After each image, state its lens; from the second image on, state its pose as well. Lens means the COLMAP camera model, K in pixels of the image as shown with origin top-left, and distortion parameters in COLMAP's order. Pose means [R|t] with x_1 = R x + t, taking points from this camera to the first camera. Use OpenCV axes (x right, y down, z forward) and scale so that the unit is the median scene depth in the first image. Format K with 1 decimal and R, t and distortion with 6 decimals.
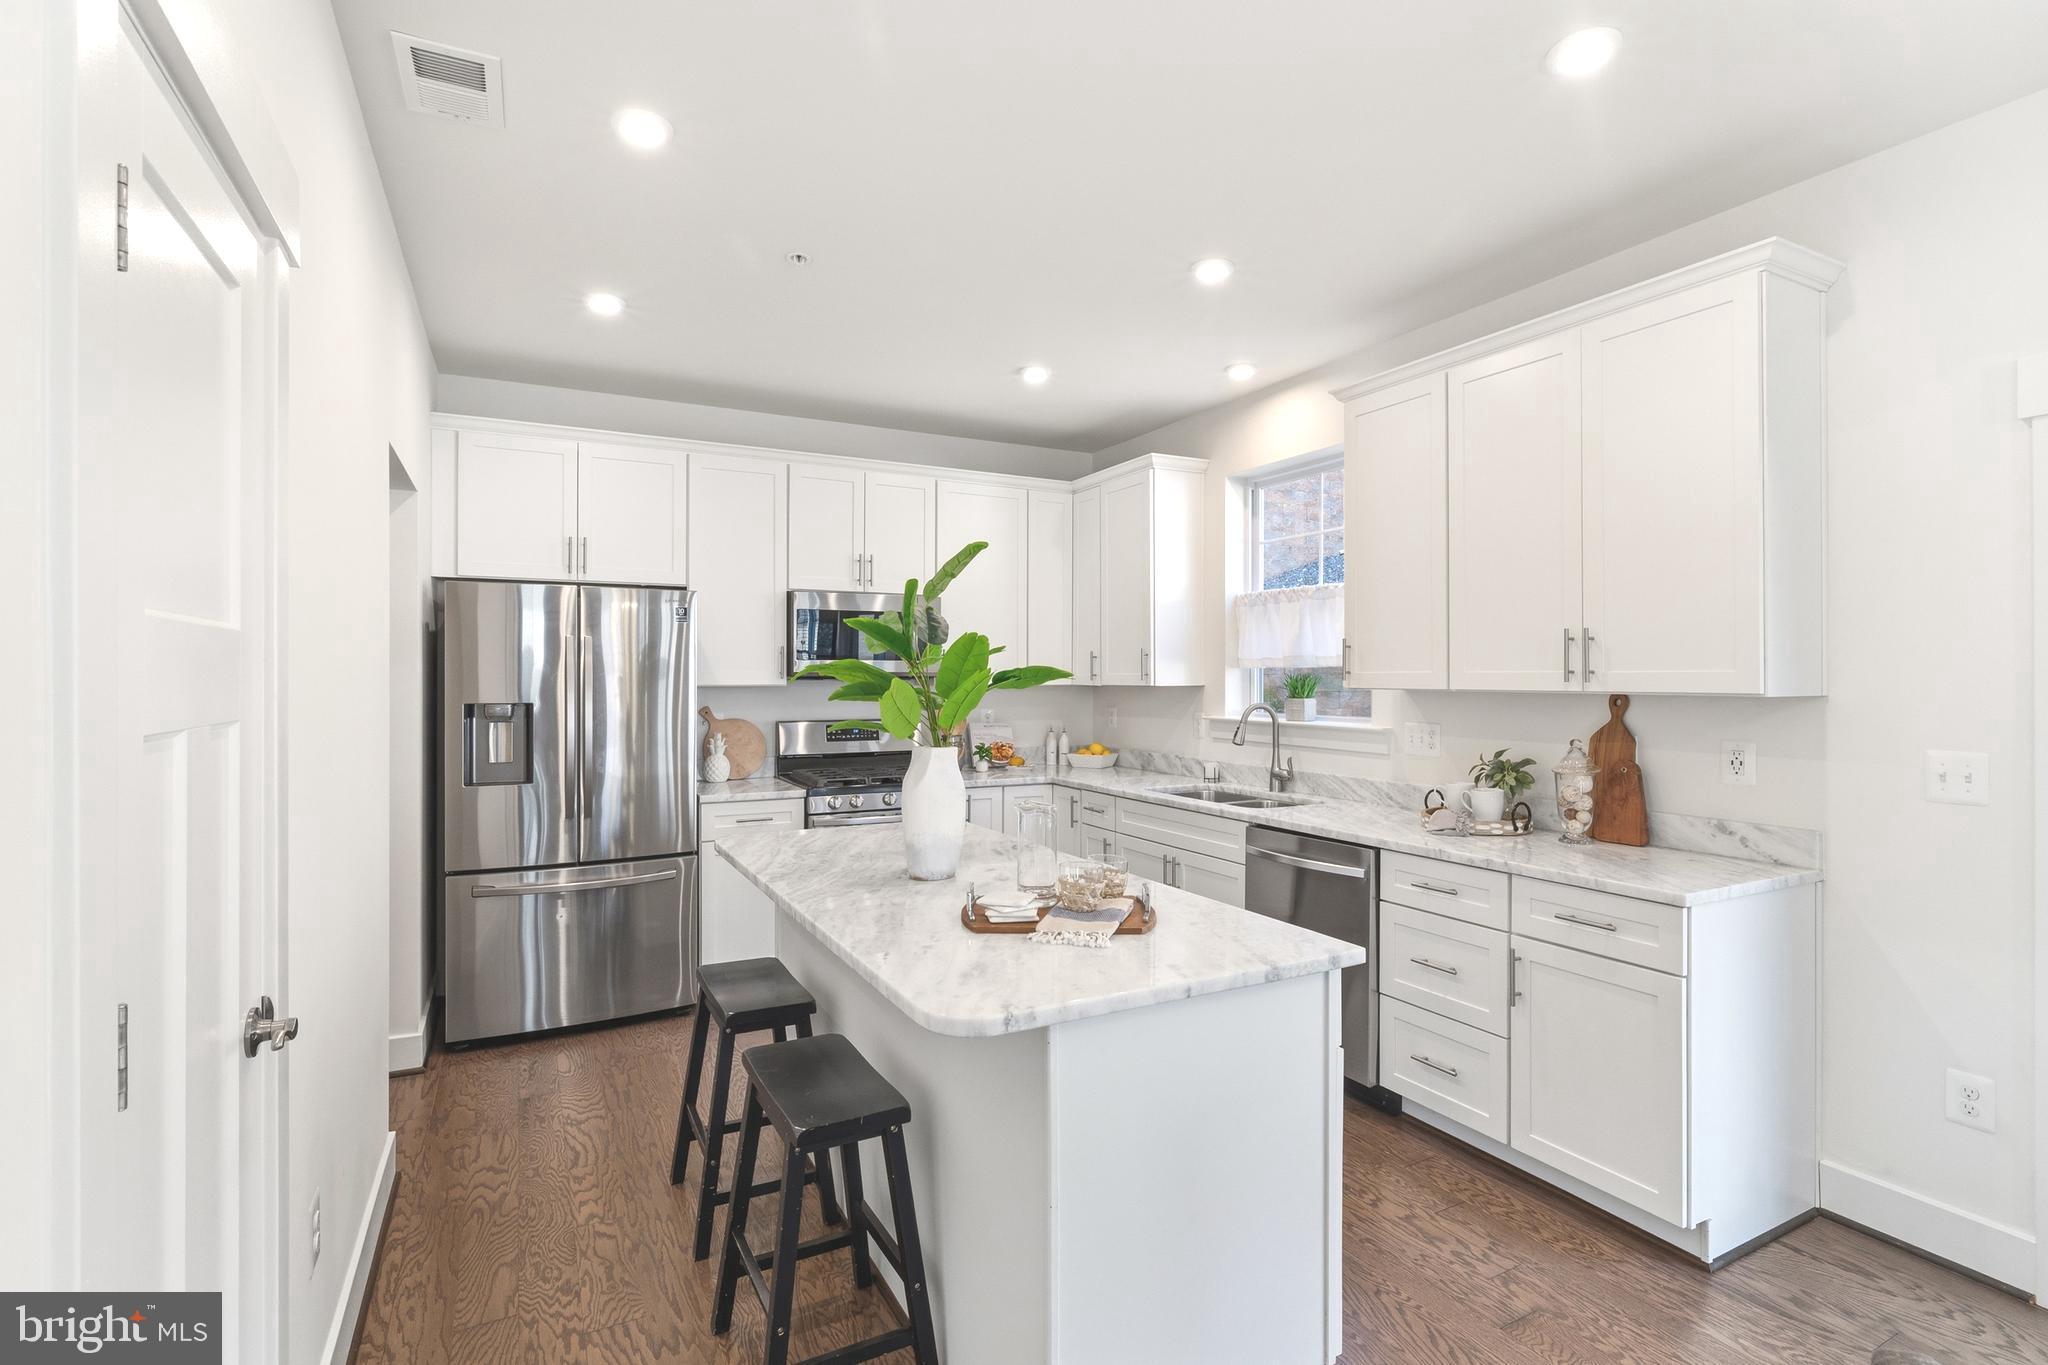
lens RADIAL K [[960.0, 0, 1027.5], [0, 960.0, 673.5], [0, 0, 1]] dist [-0.003615, 0.000046]
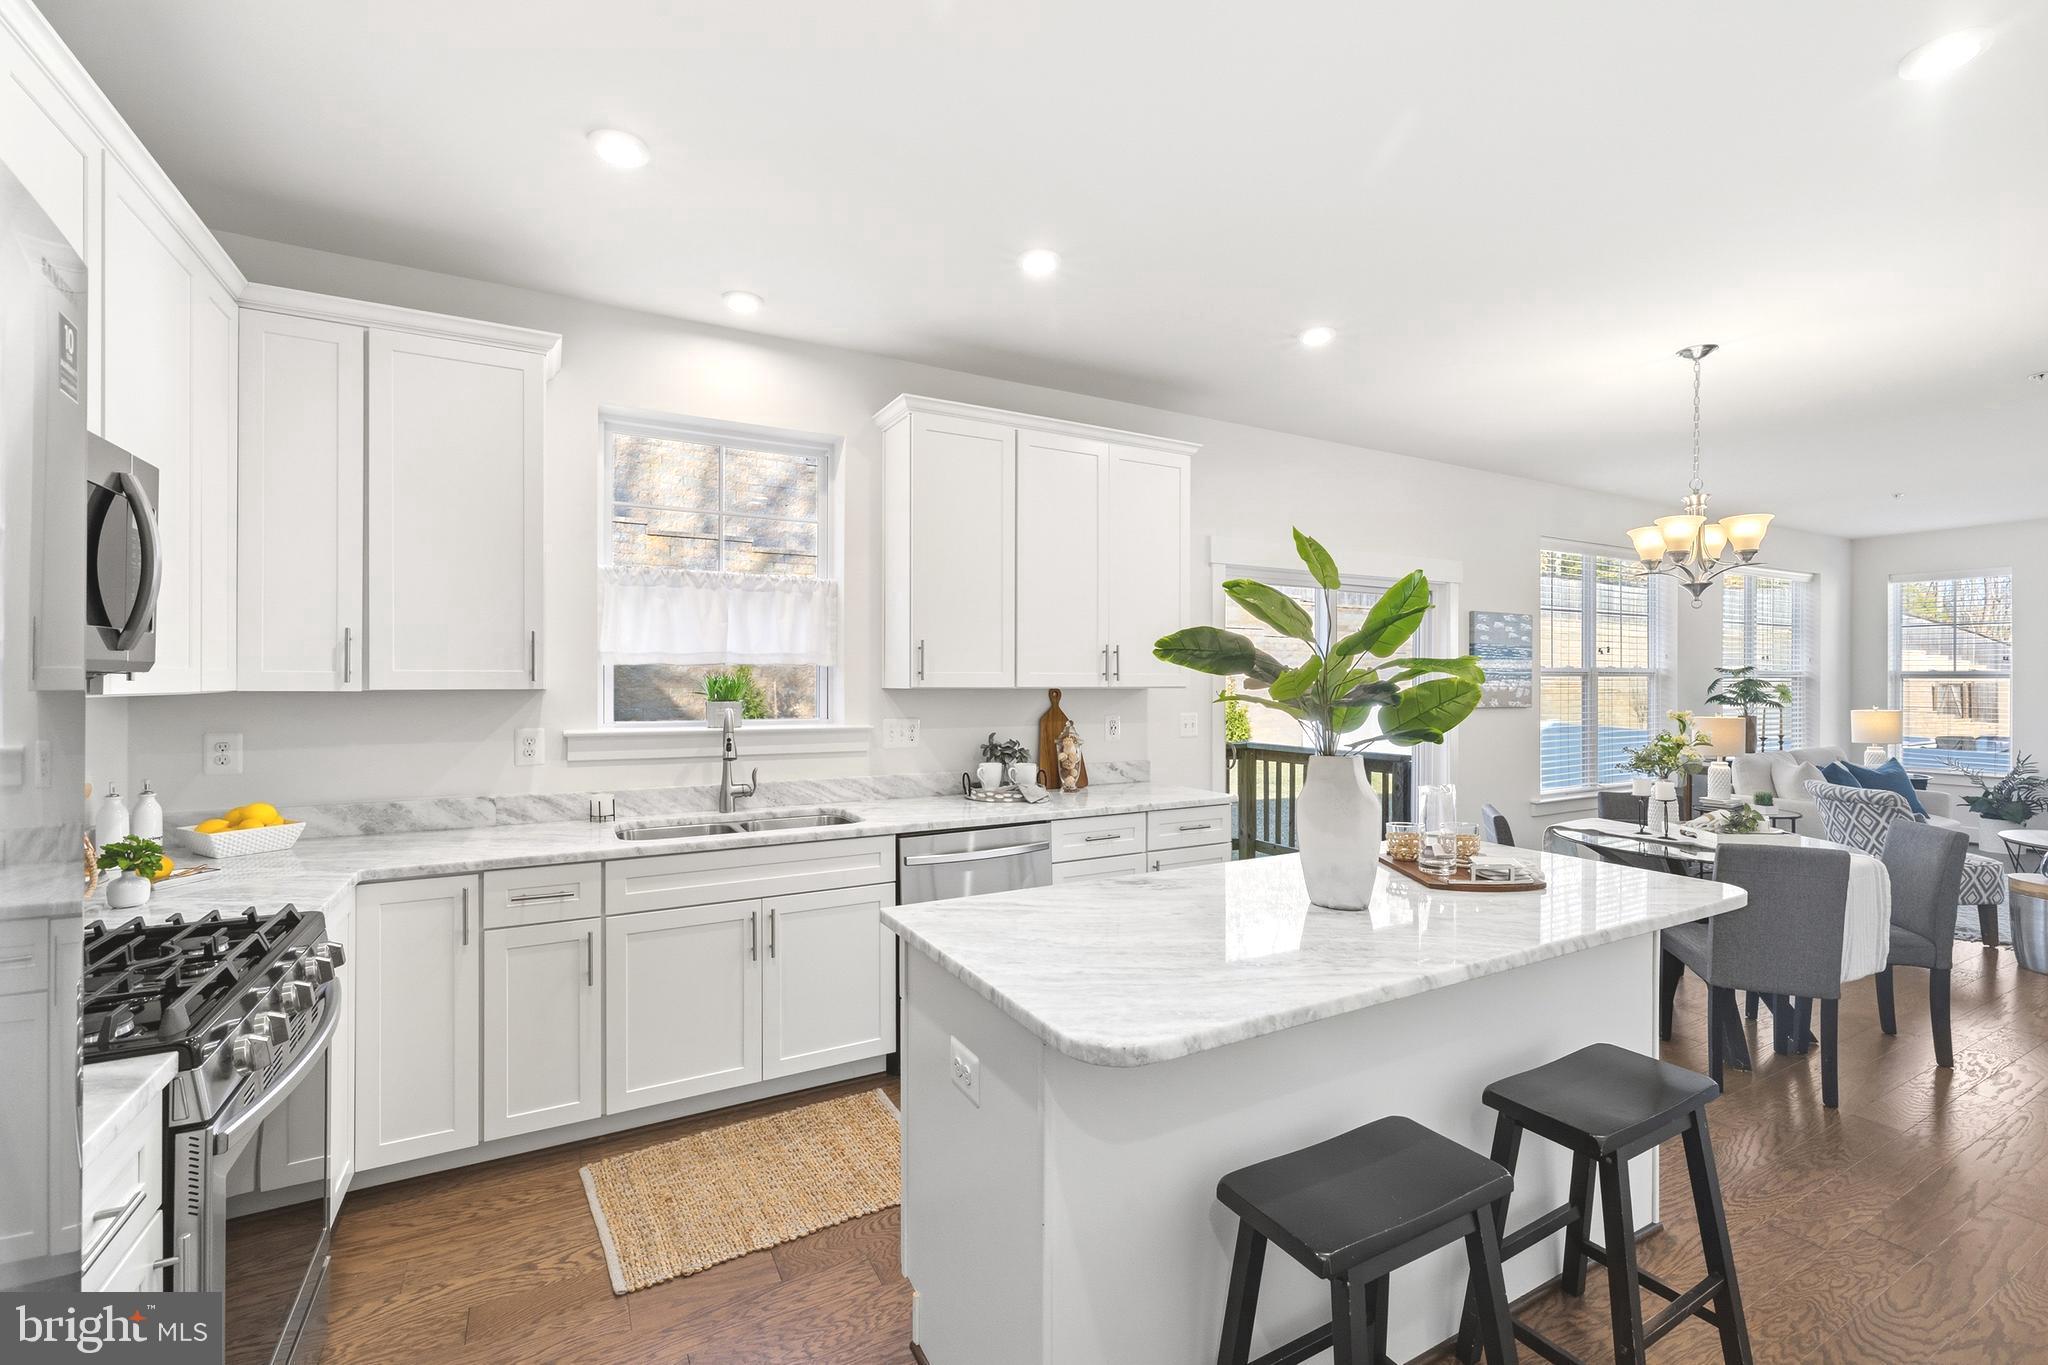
lens RADIAL K [[870.0, 0, 1021.4], [0, 870.0, 688.5], [0, 0, 1]] dist [0.003257, 0.000290]
pose [[-0.007857, -0.013167, 0.999882, -0.583623], [-0.005602, 0.999898, 0.013124, 0.002950], [-0.999953, -0.005498, -0.007930, 0.856723]]
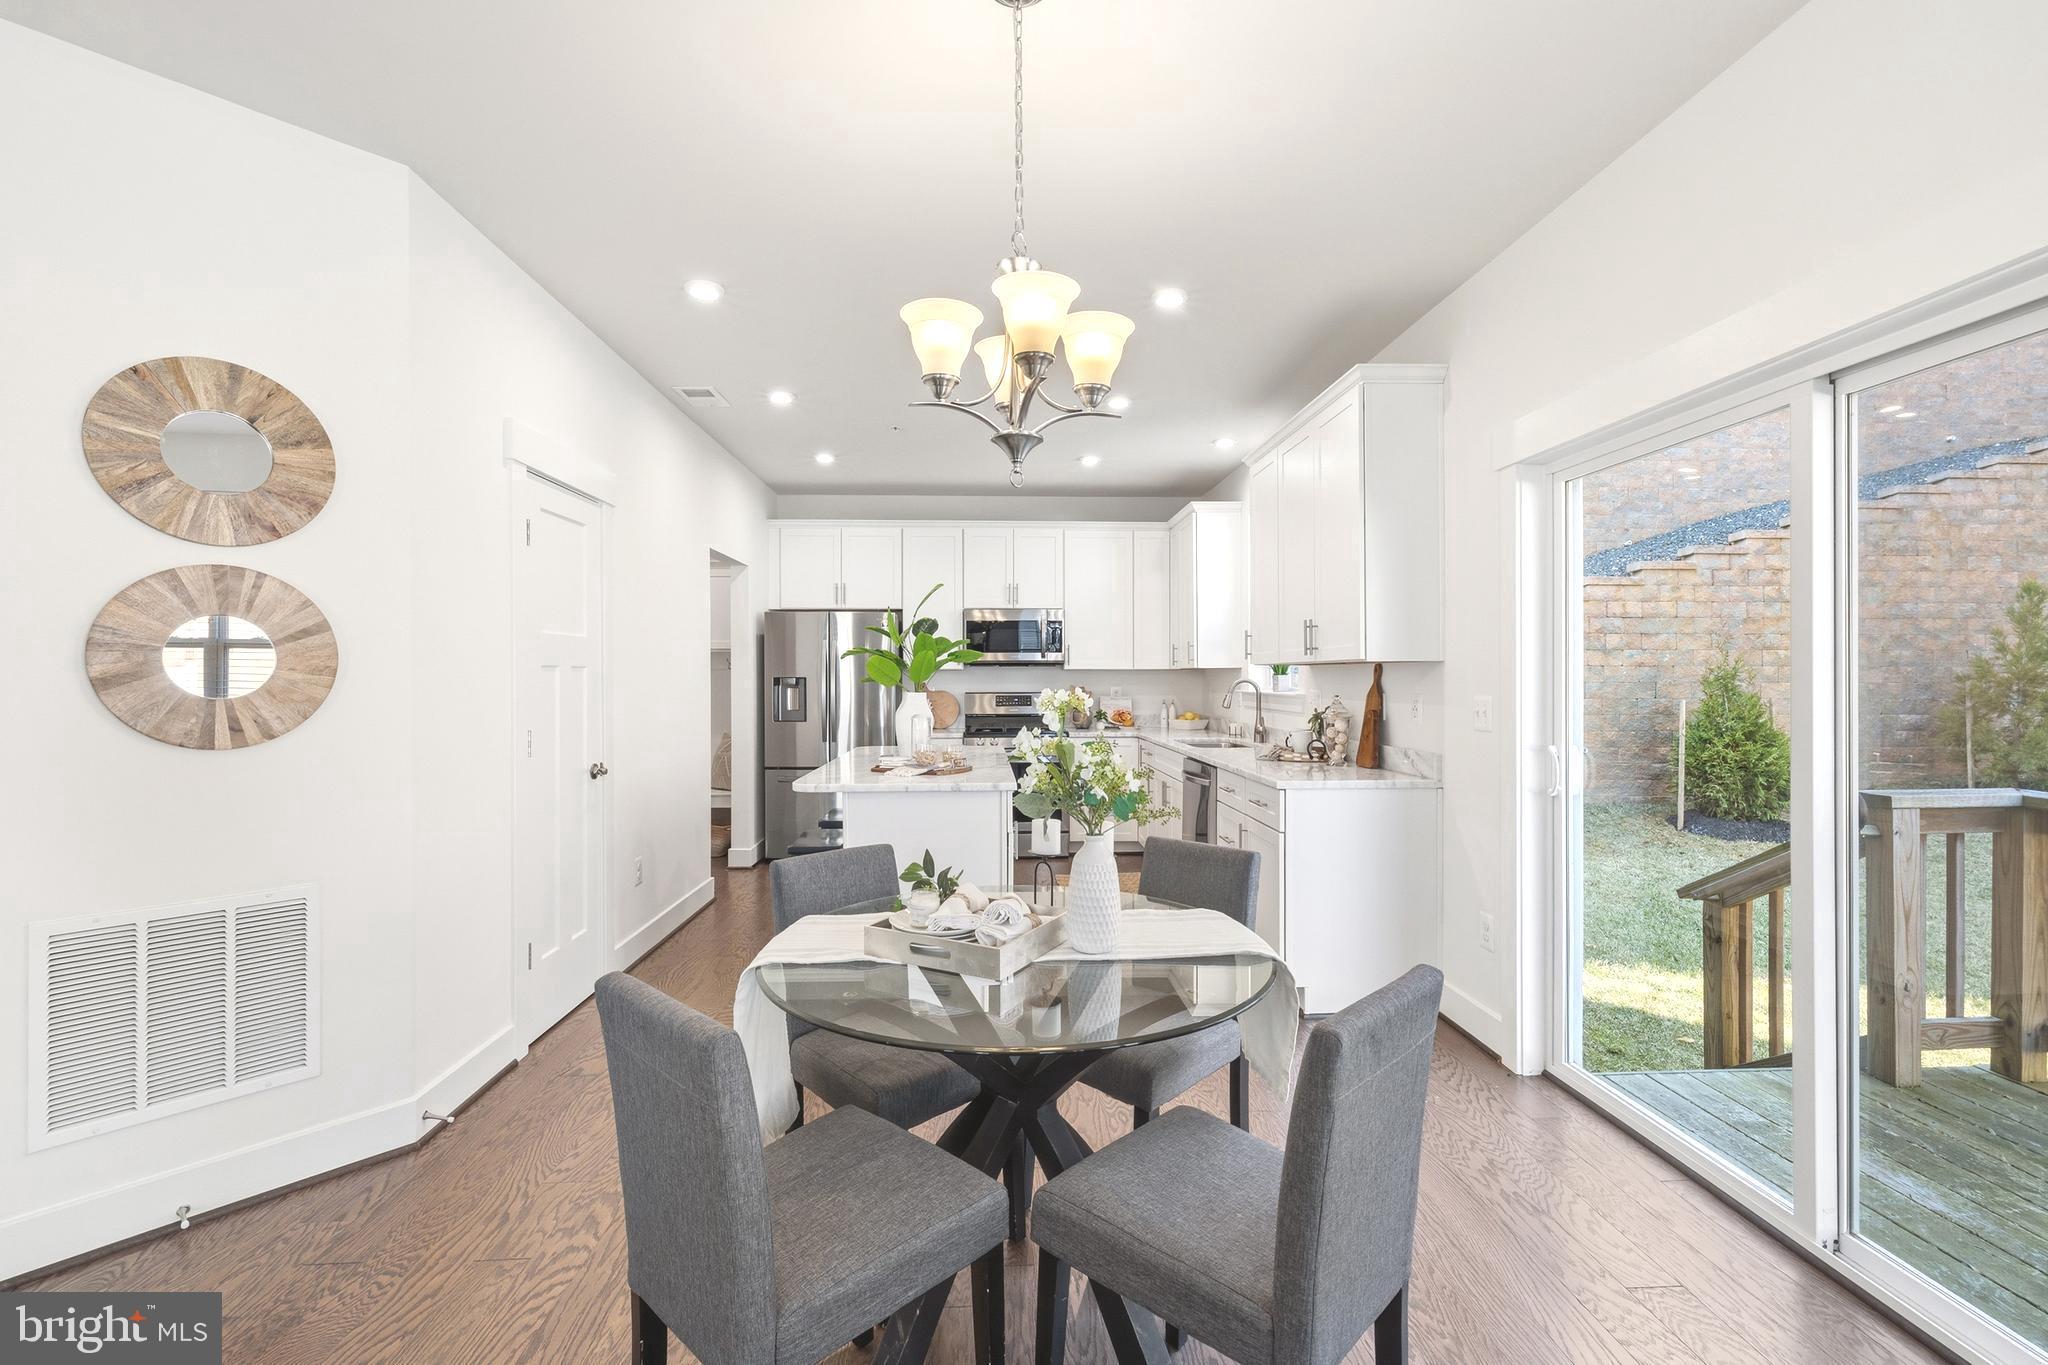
lens RADIAL K [[870.0, 0, 1019.1], [0, 870.0, 678.8], [0, 0, 1]] dist [0.003257, 0.000290]
pose [[0.903280, -0.001084, -0.429049, 0.556612], [0.002749, 0.999991, 0.003261, 0.030100], [0.429042, -0.004125, 0.903275, -0.319440]]
